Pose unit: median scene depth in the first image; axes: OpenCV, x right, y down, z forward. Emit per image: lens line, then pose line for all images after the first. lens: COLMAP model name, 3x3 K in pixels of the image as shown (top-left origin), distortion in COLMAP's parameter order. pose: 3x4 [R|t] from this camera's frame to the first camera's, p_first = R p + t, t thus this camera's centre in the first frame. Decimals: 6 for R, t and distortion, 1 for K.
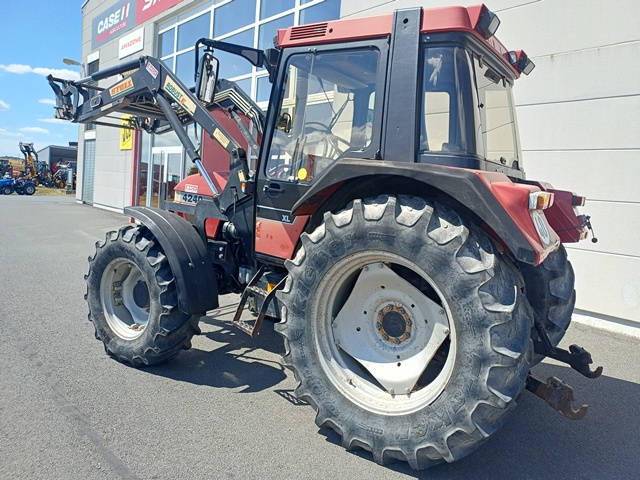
lens RADIAL K [[469.1, 0, 333.9], [0, 469.1, 241.2], [0, 0, 1]] dist [0.088280, -0.105834]
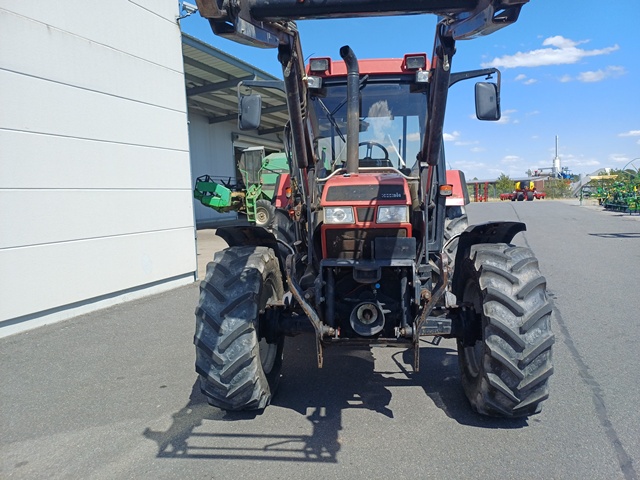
lens RADIAL K [[469.1, 0, 333.9], [0, 469.1, 241.2], [0, 0, 1]] dist [0.088280, -0.105834]
pose [[-0.465334, -0.150409, 0.872262, -0.880557], [0.085082, 0.973292, 0.213220, -0.214404], [-0.881037, 0.173433, -0.440109, 1.440900]]
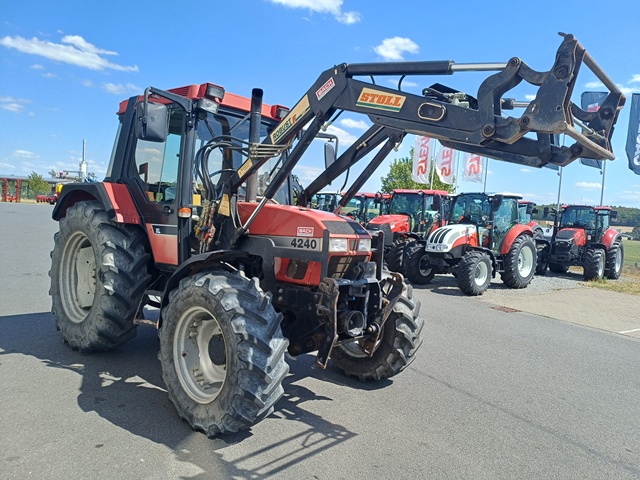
lens RADIAL K [[469.1, 0, 333.9], [0, 469.1, 241.2], [0, 0, 1]] dist [0.088280, -0.105834]
pose [[-0.974998, -0.151778, 0.162306, -0.429177], [-0.121587, 0.975741, 0.182060, -0.268681], [-0.186001, 0.157774, -0.969799, 1.959261]]
